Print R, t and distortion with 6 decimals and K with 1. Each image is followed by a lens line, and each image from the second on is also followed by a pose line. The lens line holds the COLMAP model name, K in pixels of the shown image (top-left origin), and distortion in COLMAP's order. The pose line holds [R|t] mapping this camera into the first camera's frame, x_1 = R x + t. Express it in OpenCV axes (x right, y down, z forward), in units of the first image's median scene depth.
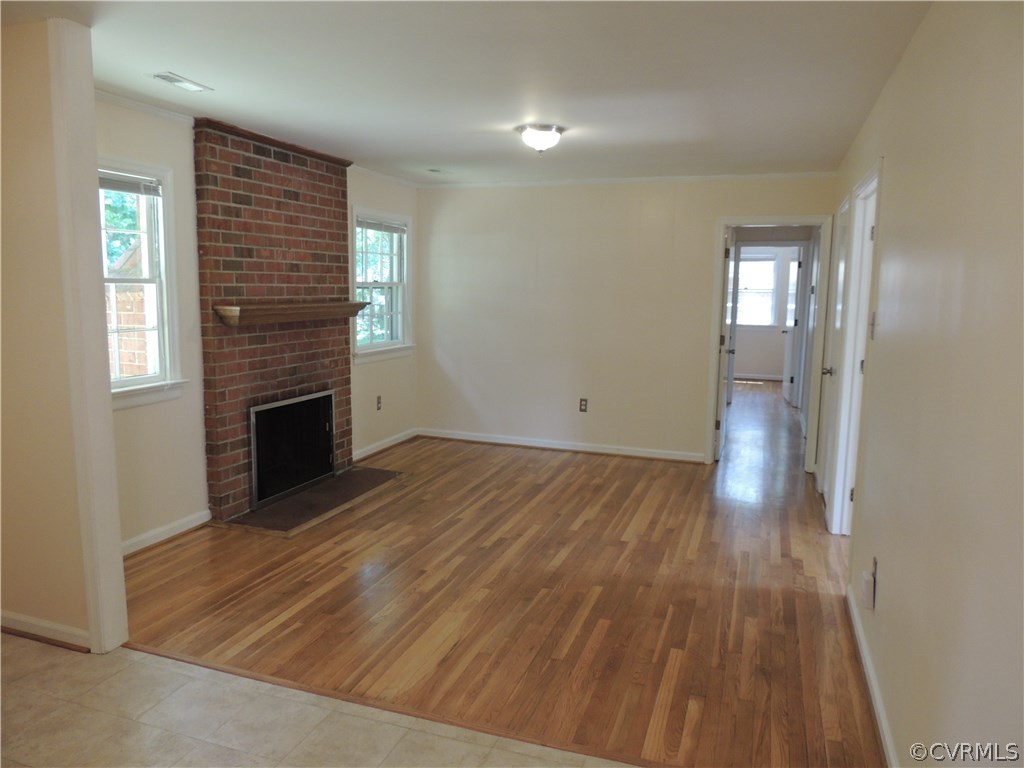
lens RADIAL K [[726.0, 0, 509.7], [0, 726.0, 383.9], [0, 0, 1]] dist [-0.017652, 0.000517]
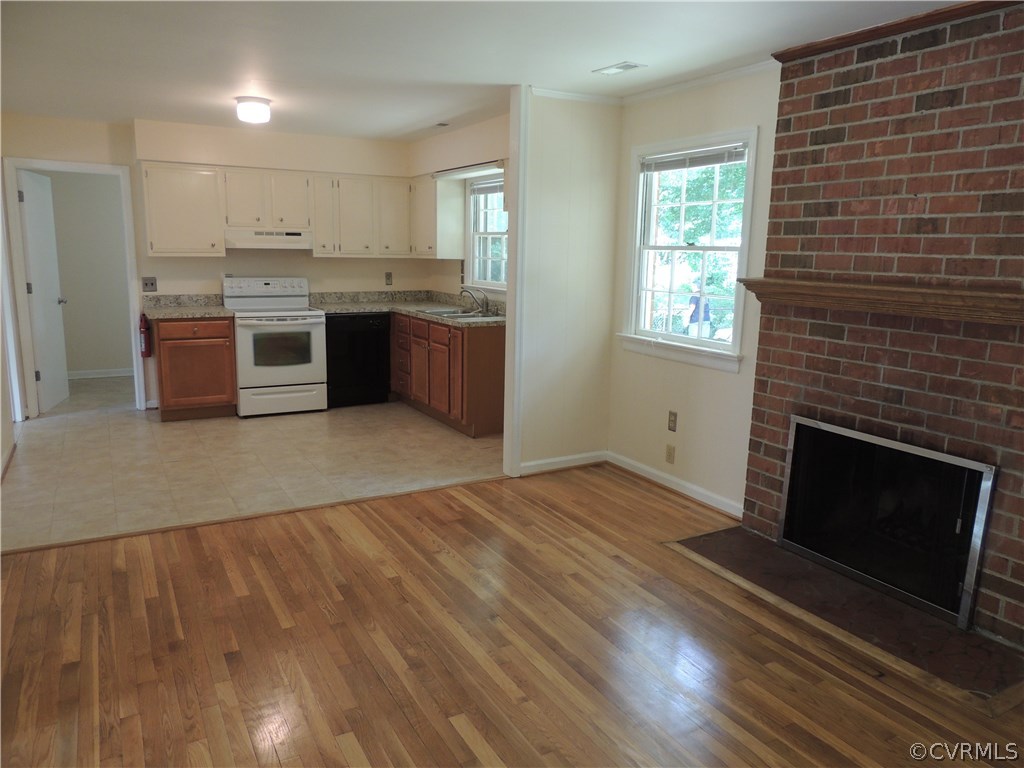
lens RADIAL K [[726.0, 0, 512.1], [0, 726.0, 381.9], [0, 0, 1]] dist [-0.017652, 0.000517]
pose [[-0.654010, 0.107421, -0.748820, 0.412428], [-0.132198, 0.958406, 0.252947, -0.157696], [0.744846, 0.264423, -0.612606, 1.263223]]
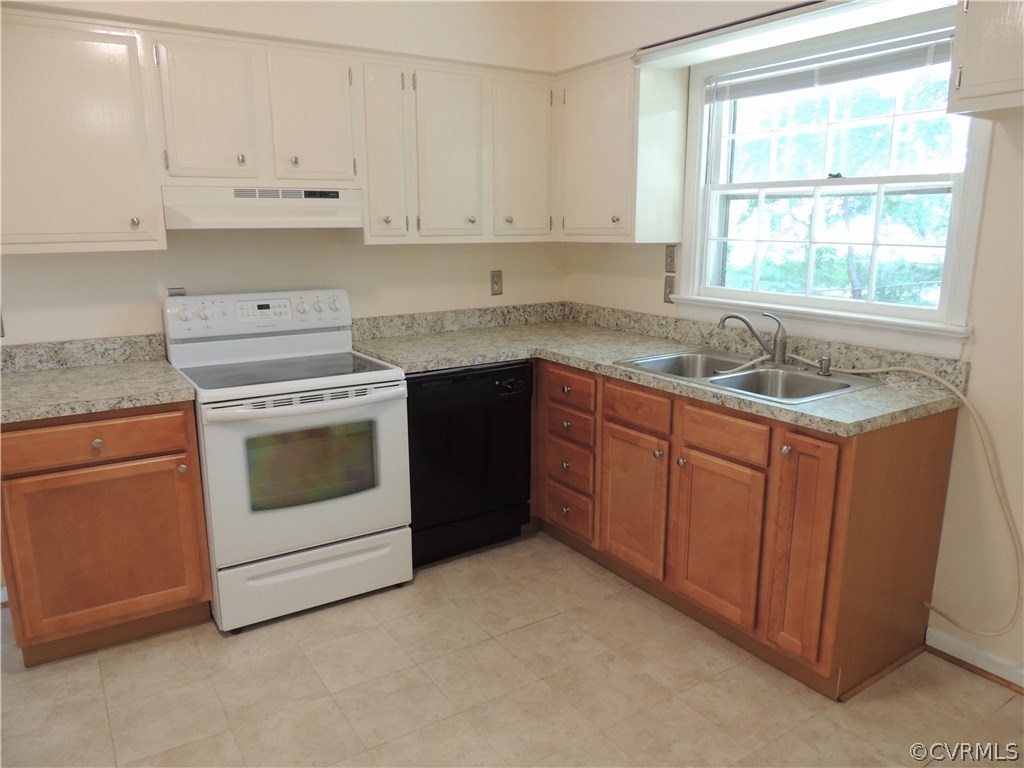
lens RADIAL K [[726.0, 0, 511.9], [0, 726.0, 384.2], [0, 0, 1]] dist [-0.017652, 0.000517]
pose [[-0.605087, 0.157268, -0.780472, 0.113730], [-0.116457, 0.952269, 0.282173, -0.083590], [0.787596, 0.261631, -0.557890, 0.705414]]
